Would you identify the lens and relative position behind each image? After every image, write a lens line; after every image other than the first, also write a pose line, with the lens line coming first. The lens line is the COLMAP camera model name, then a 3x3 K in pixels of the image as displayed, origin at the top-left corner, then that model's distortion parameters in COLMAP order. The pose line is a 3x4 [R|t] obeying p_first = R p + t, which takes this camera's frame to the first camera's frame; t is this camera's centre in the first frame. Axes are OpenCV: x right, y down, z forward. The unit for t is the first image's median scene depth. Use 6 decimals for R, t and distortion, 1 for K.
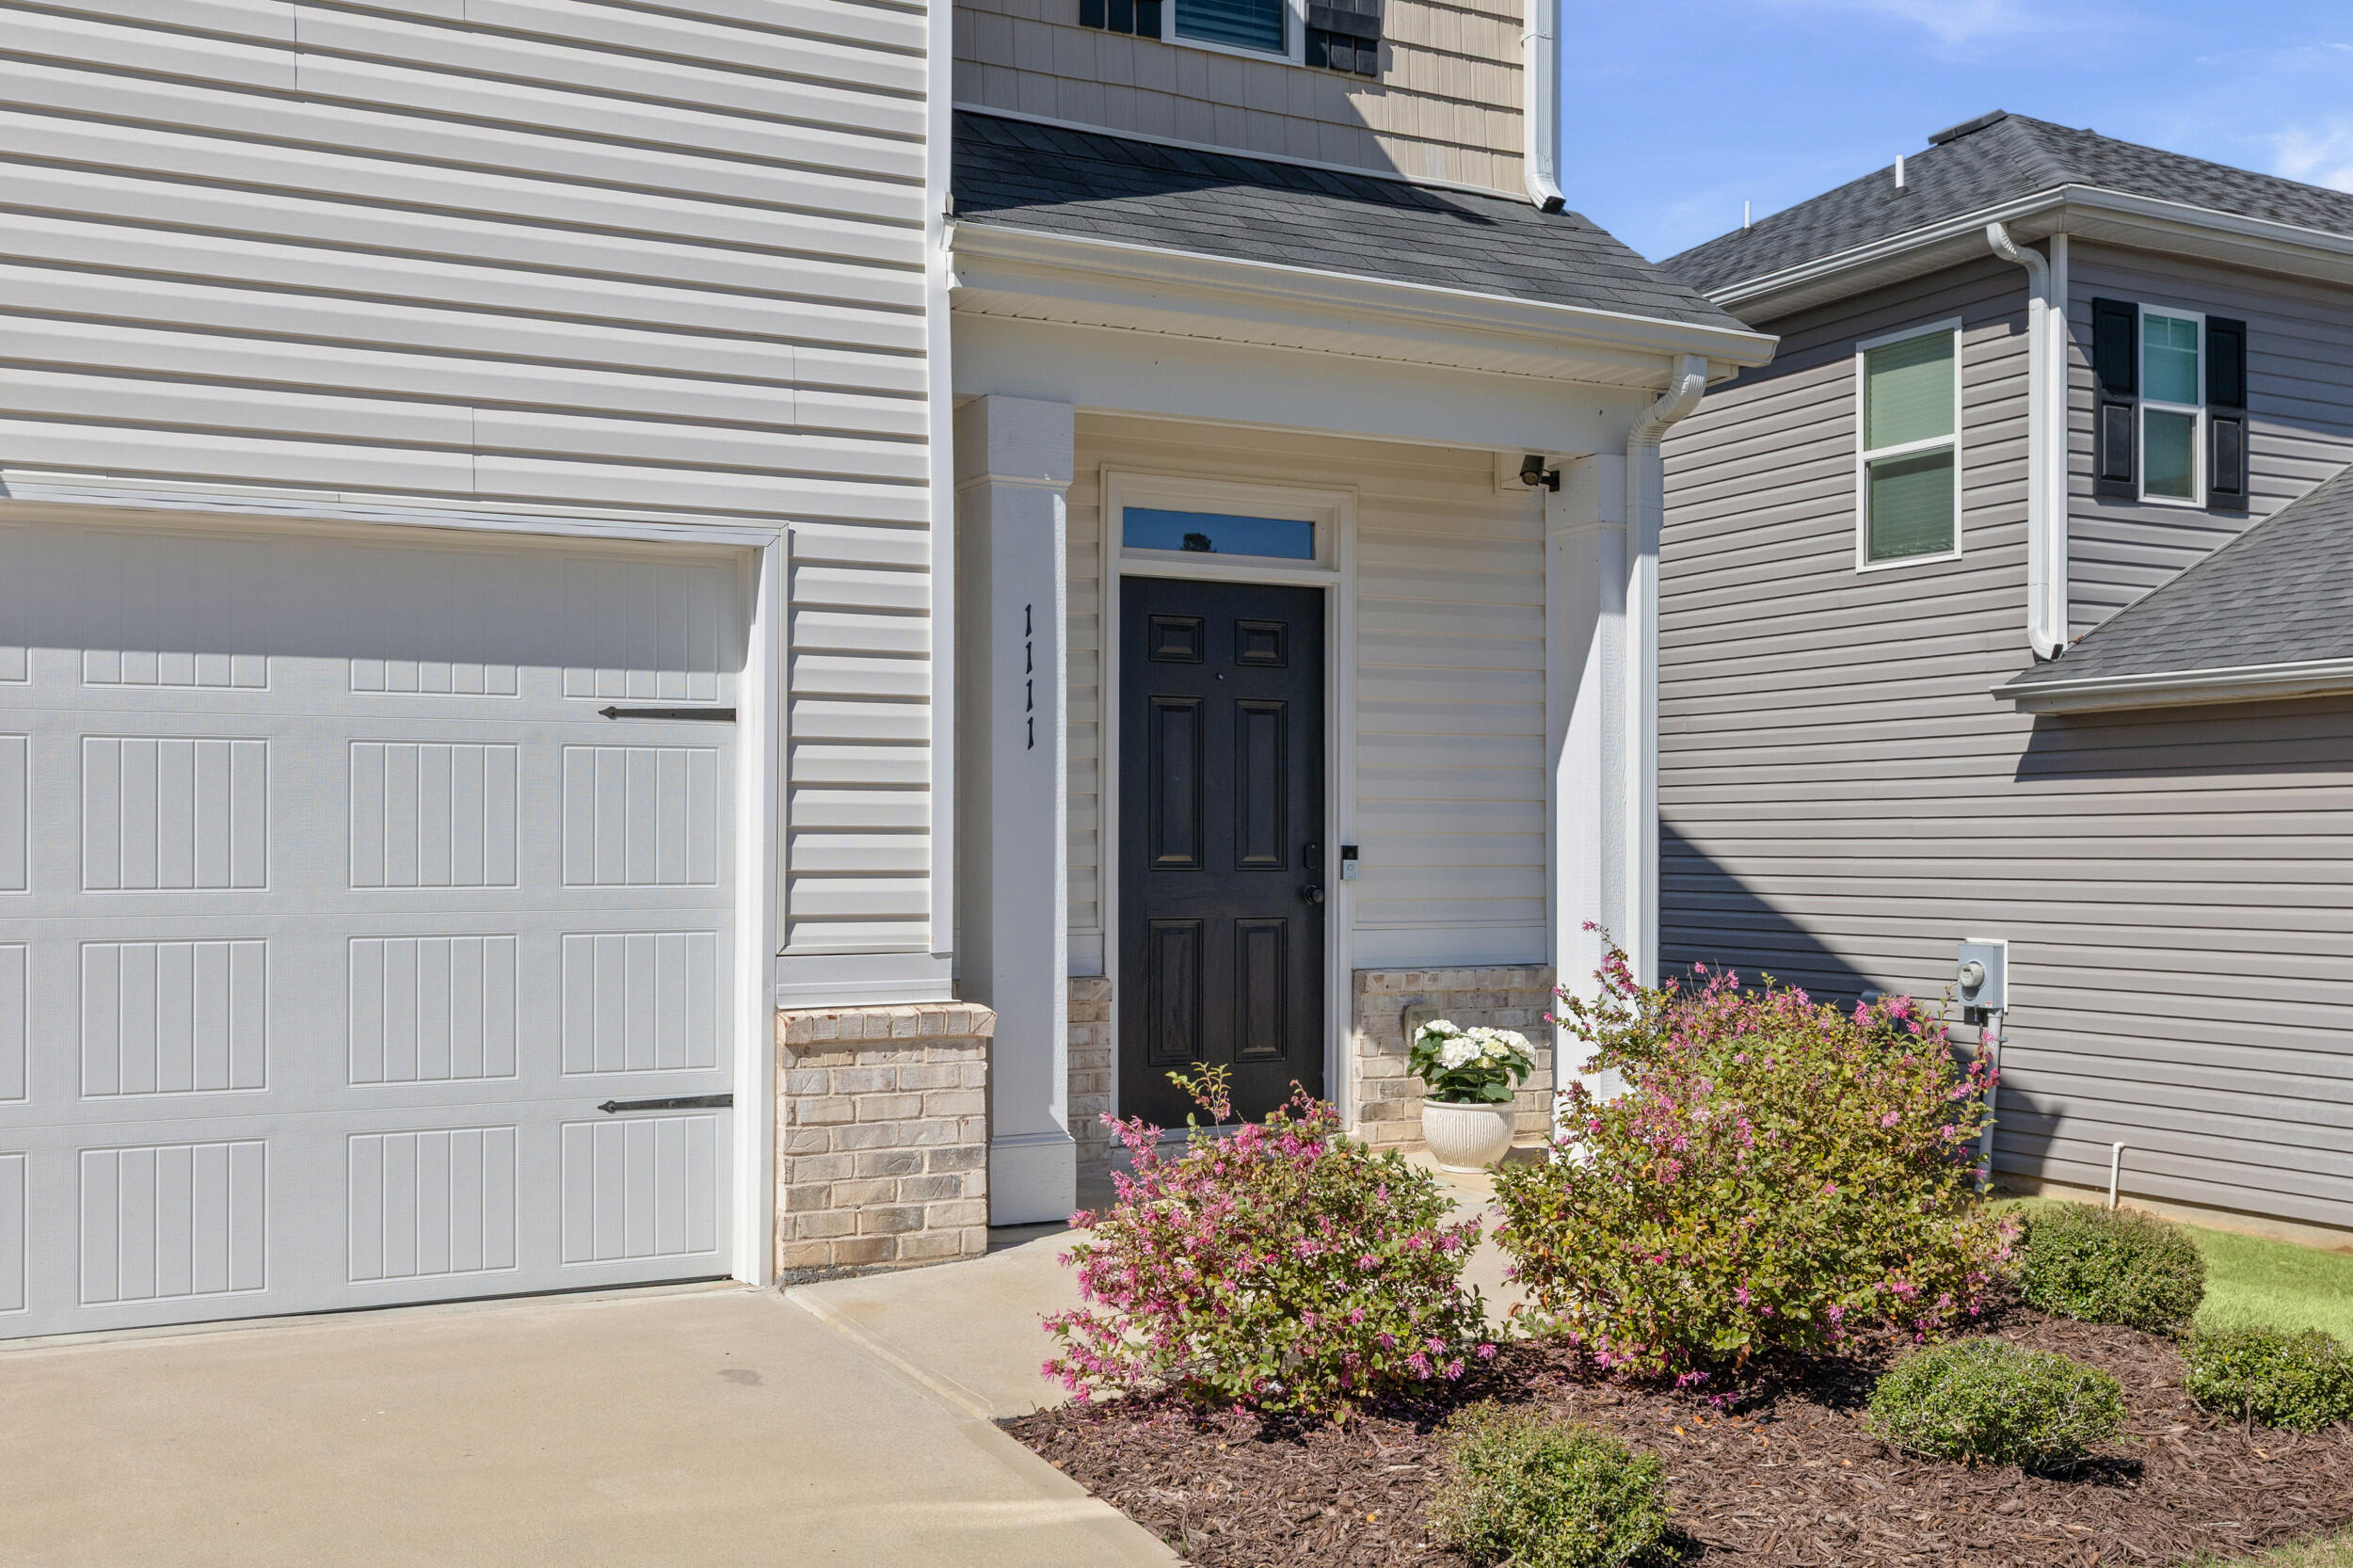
lens RADIAL K [[2344.1, 0, 1143.2], [0, 2344.1, 785.6], [0, 0, 1]] dist [0.000321, 0.004992]
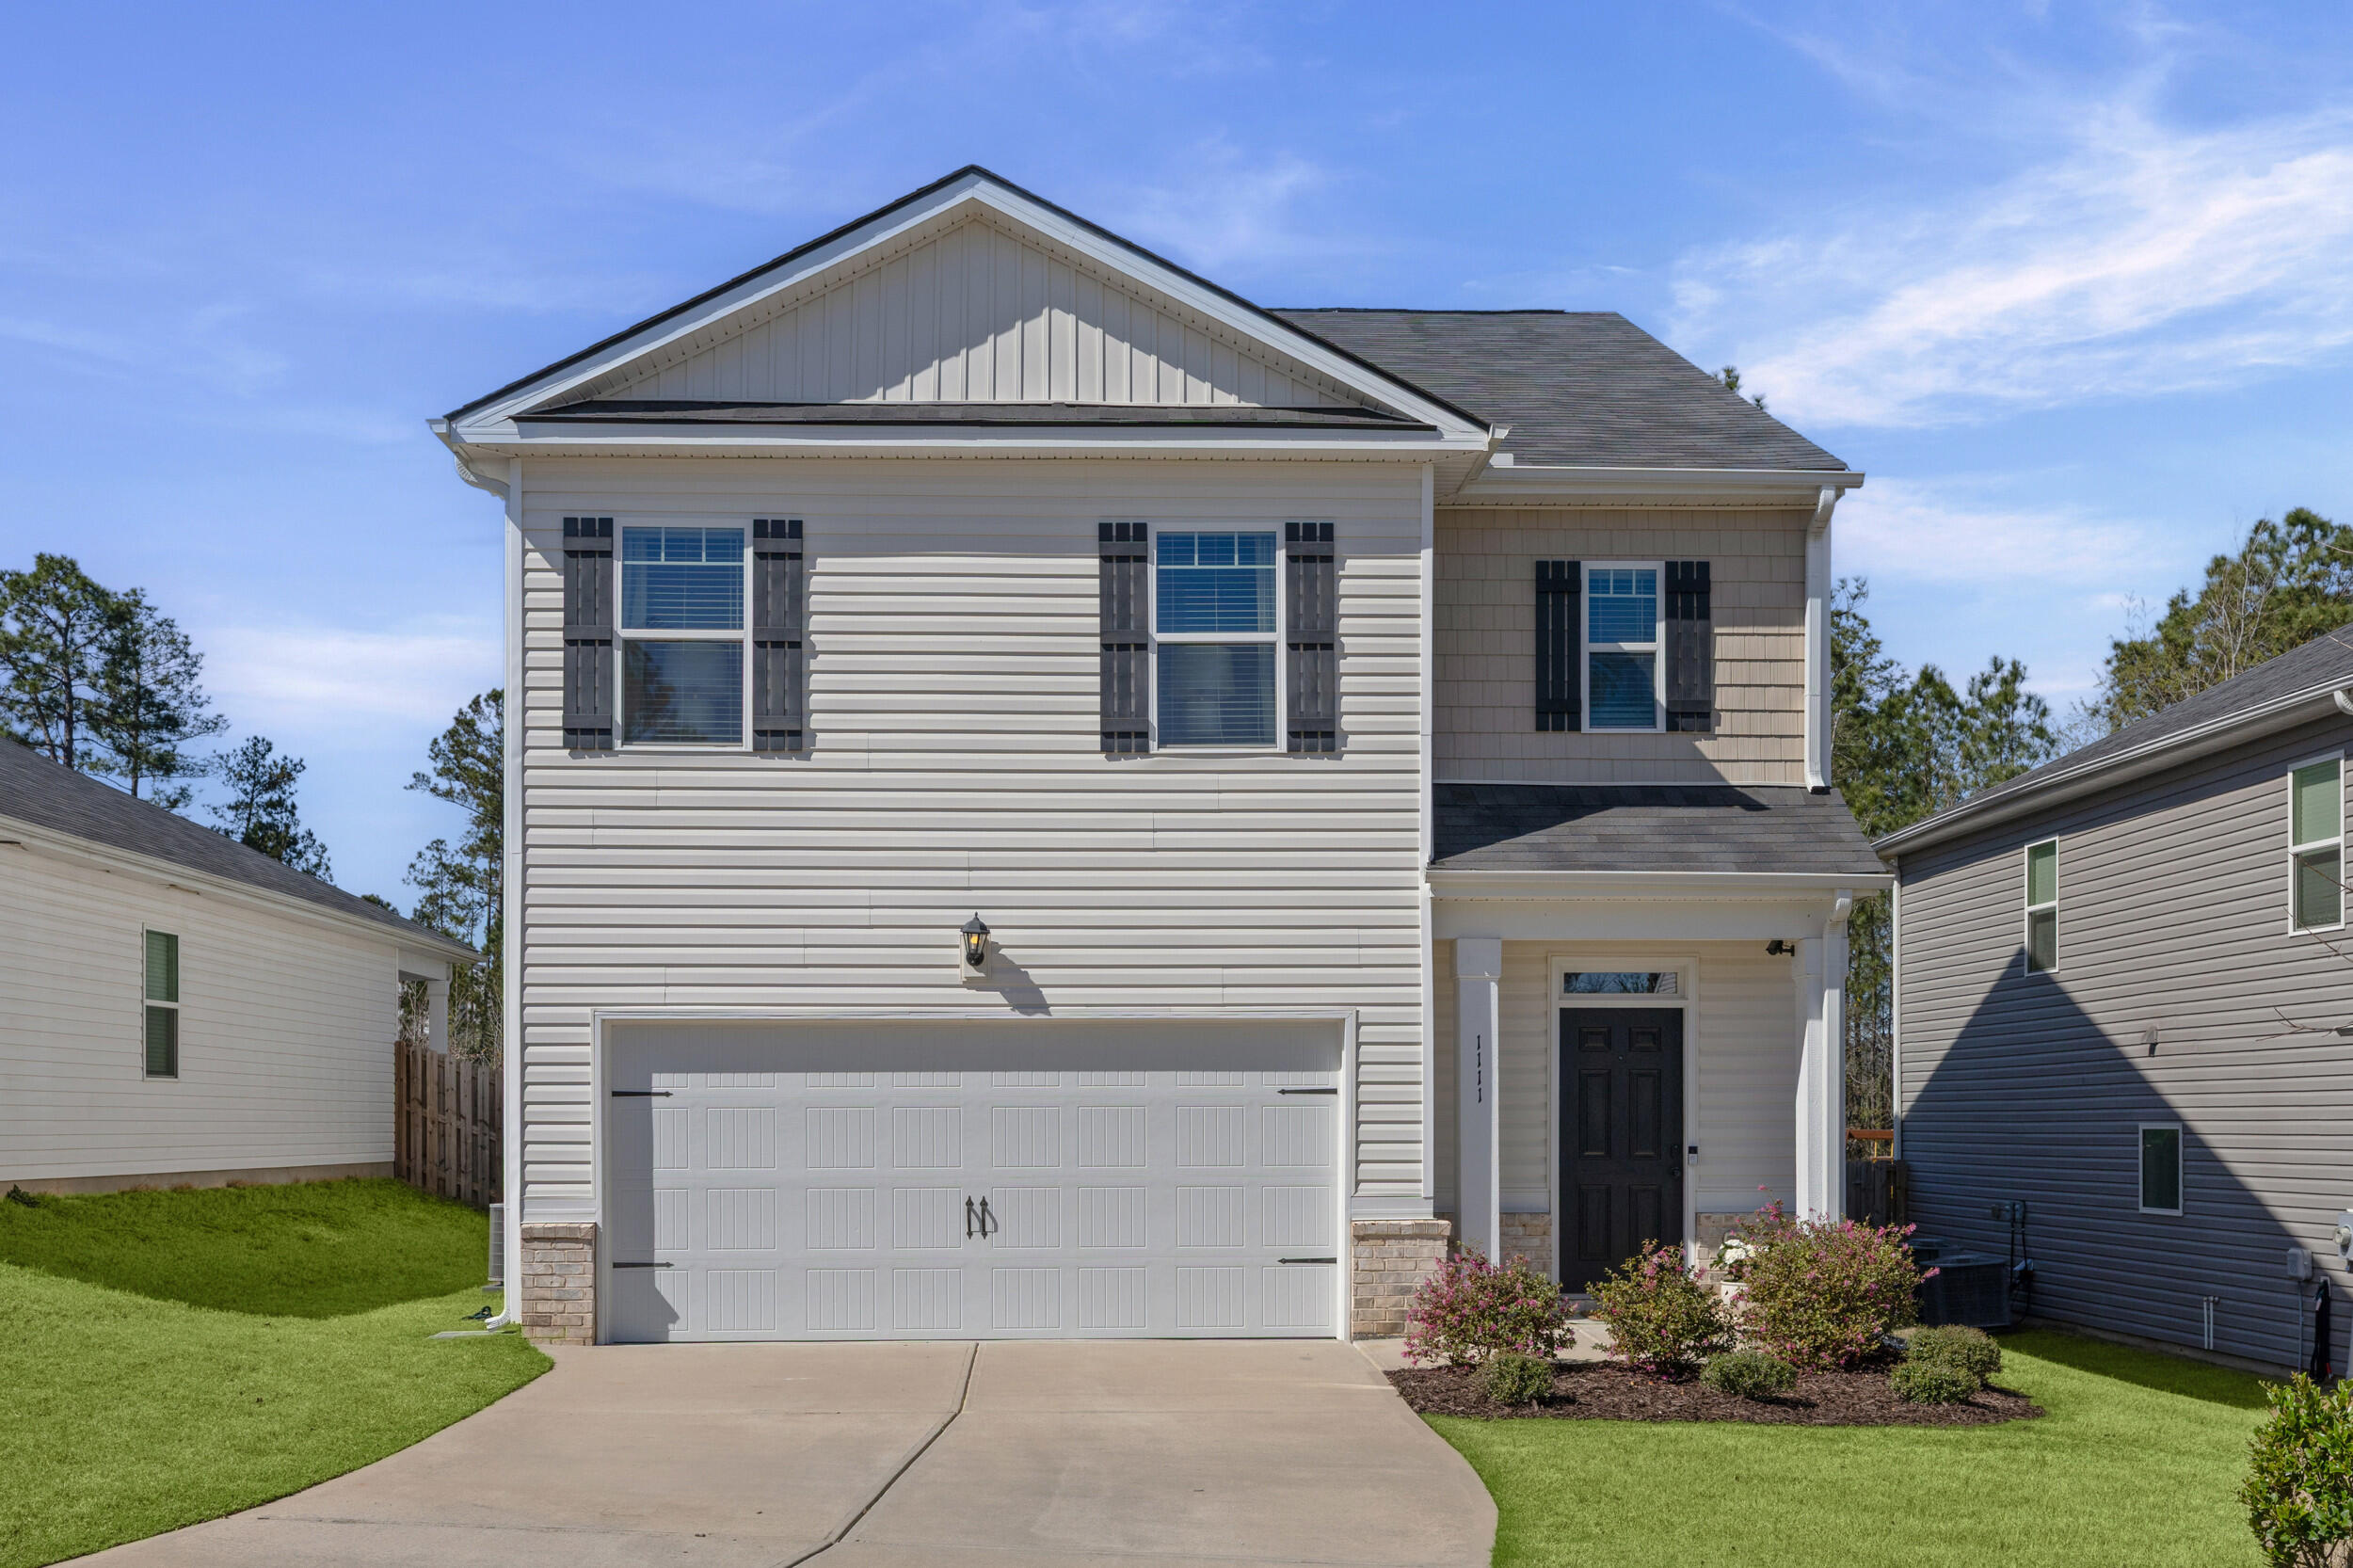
lens RADIAL K [[2341.3, 0, 1174.4], [0, 2341.3, 755.2], [0, 0, 1]] dist [0.002015, 0.005061]
pose [[0.913417, -0.066602, -0.401538, 0.501946], [0.013491, 0.990933, -0.133675, -0.041527], [0.406801, 0.116683, 0.906034, -0.953969]]
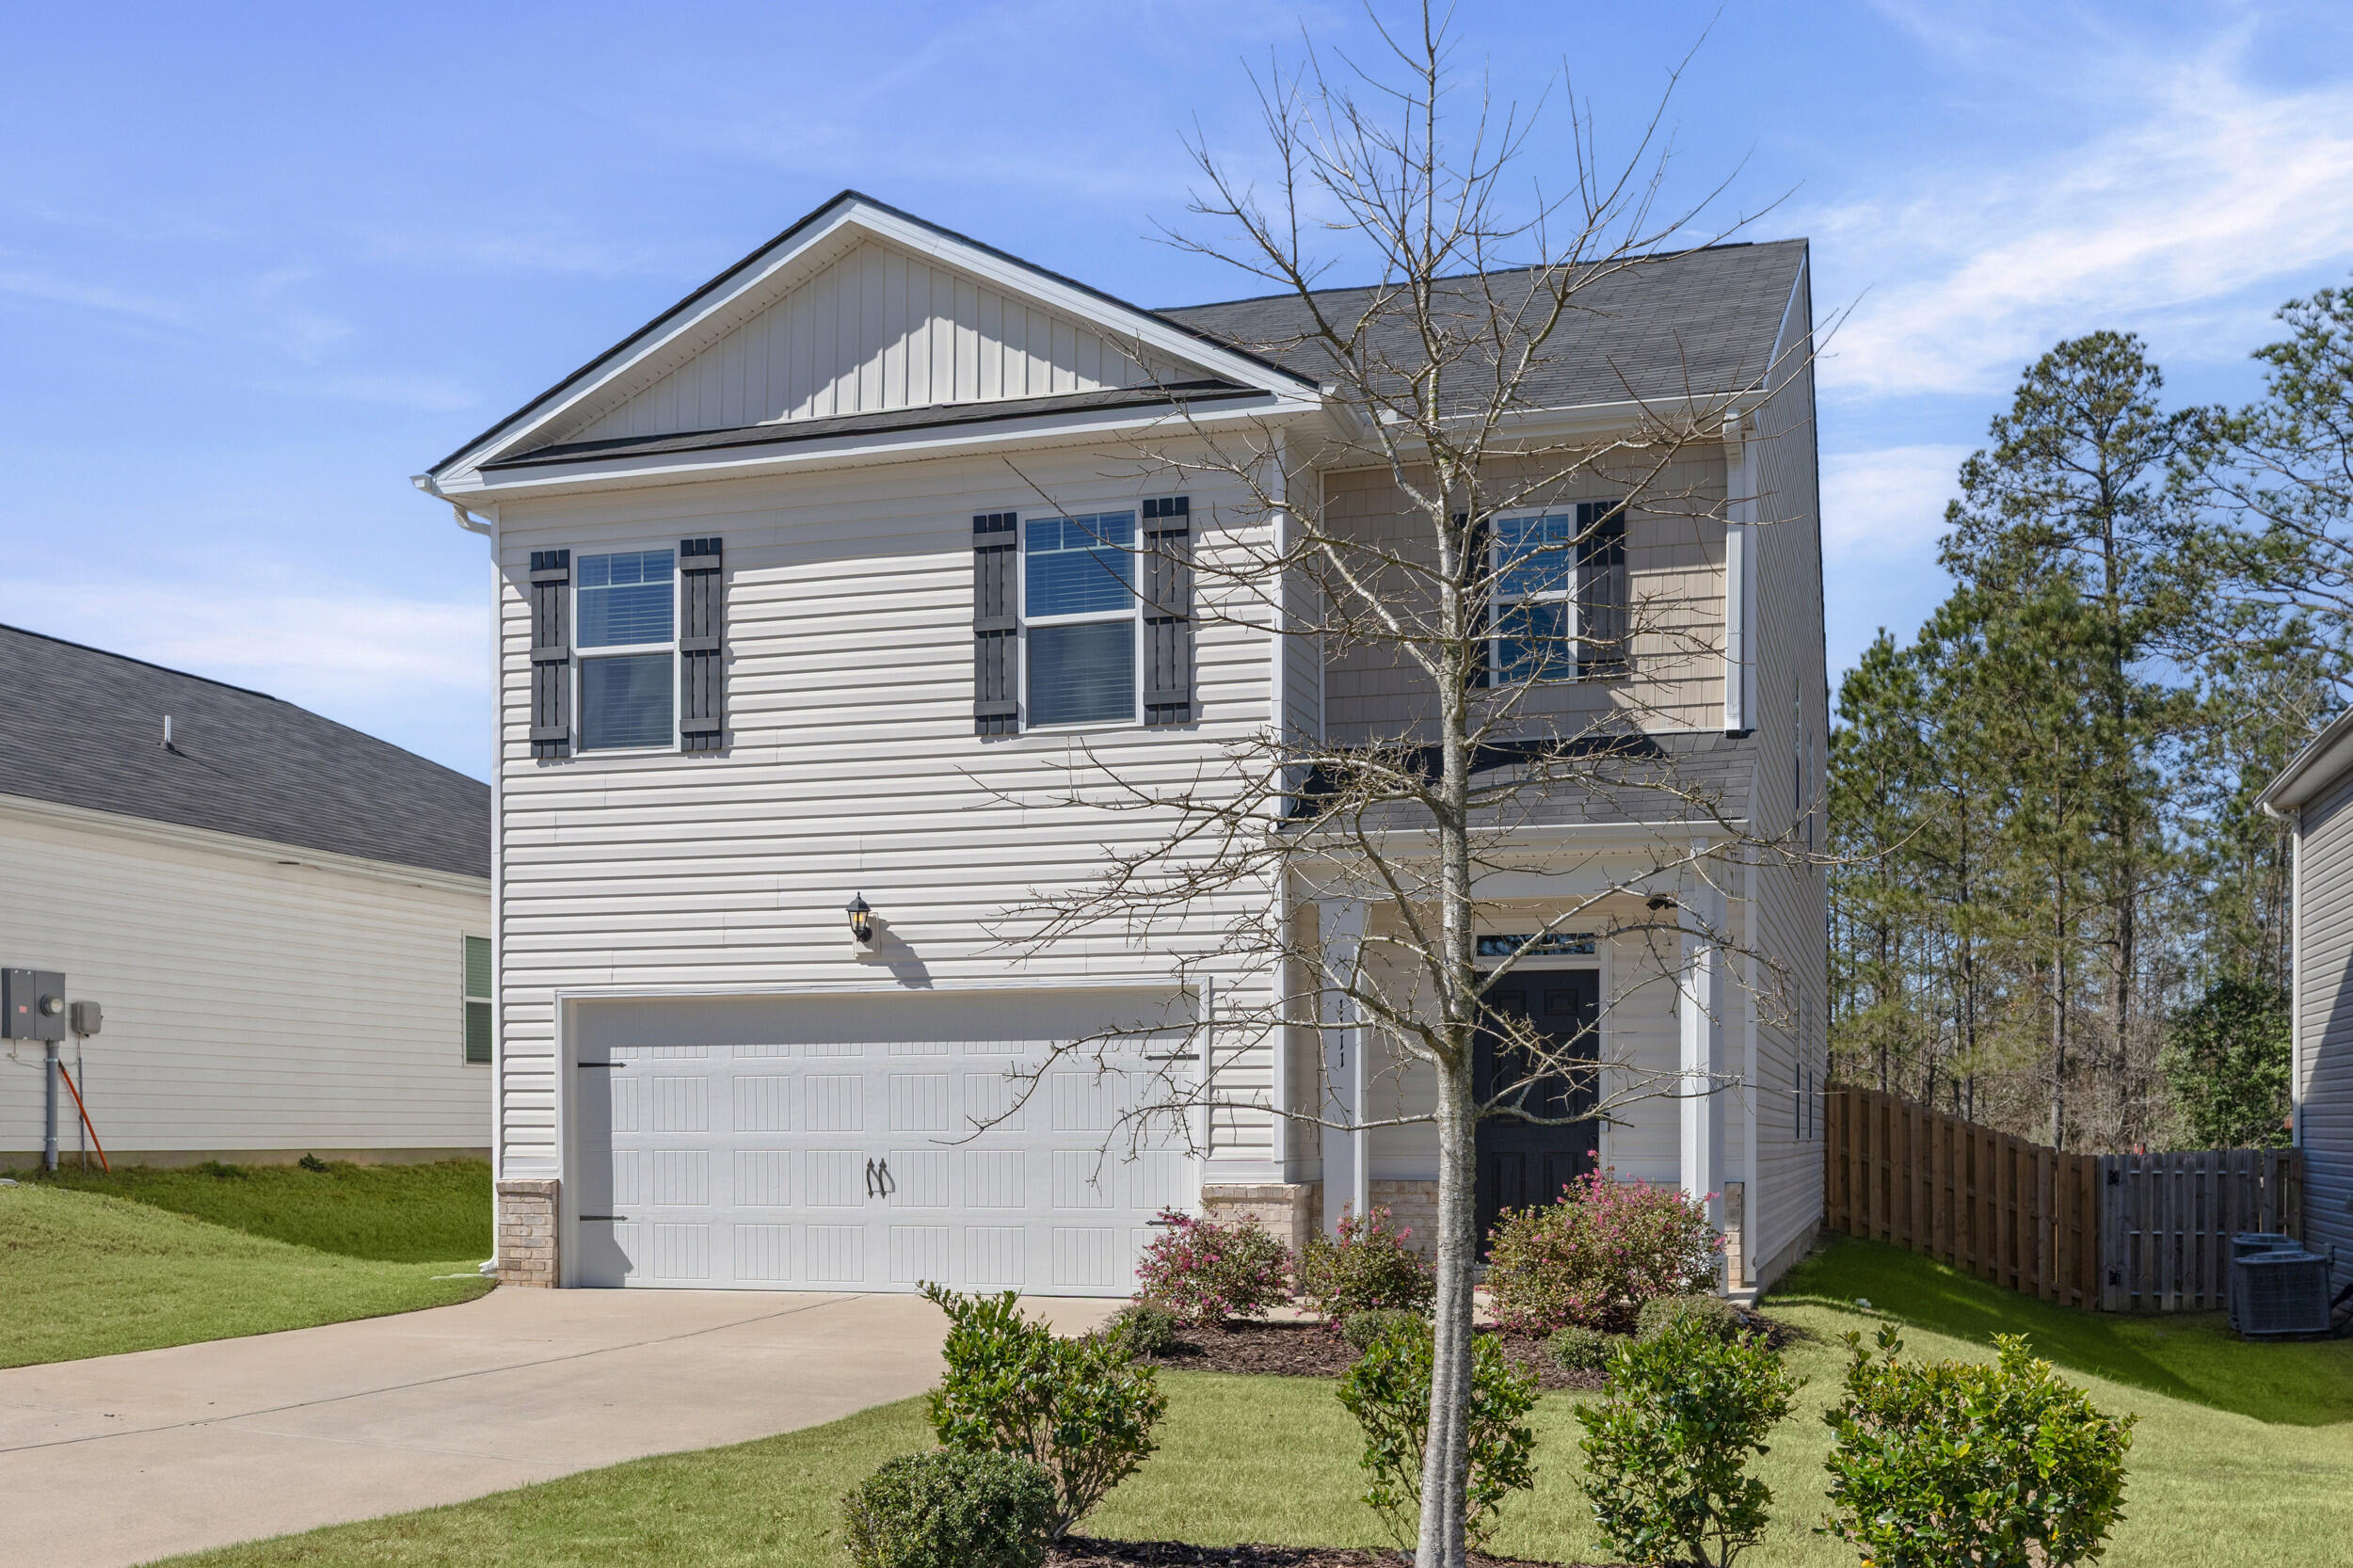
lens RADIAL K [[2344.1, 0, 1143.2], [0, 2344.1, 785.6], [0, 0, 1]] dist [0.000321, 0.004992]
pose [[0.724853, -0.102586, -0.681223, 1.140647], [0.019352, 0.991492, -0.128719, 0.002206], [0.688632, 0.080119, 0.720671, -0.587610]]
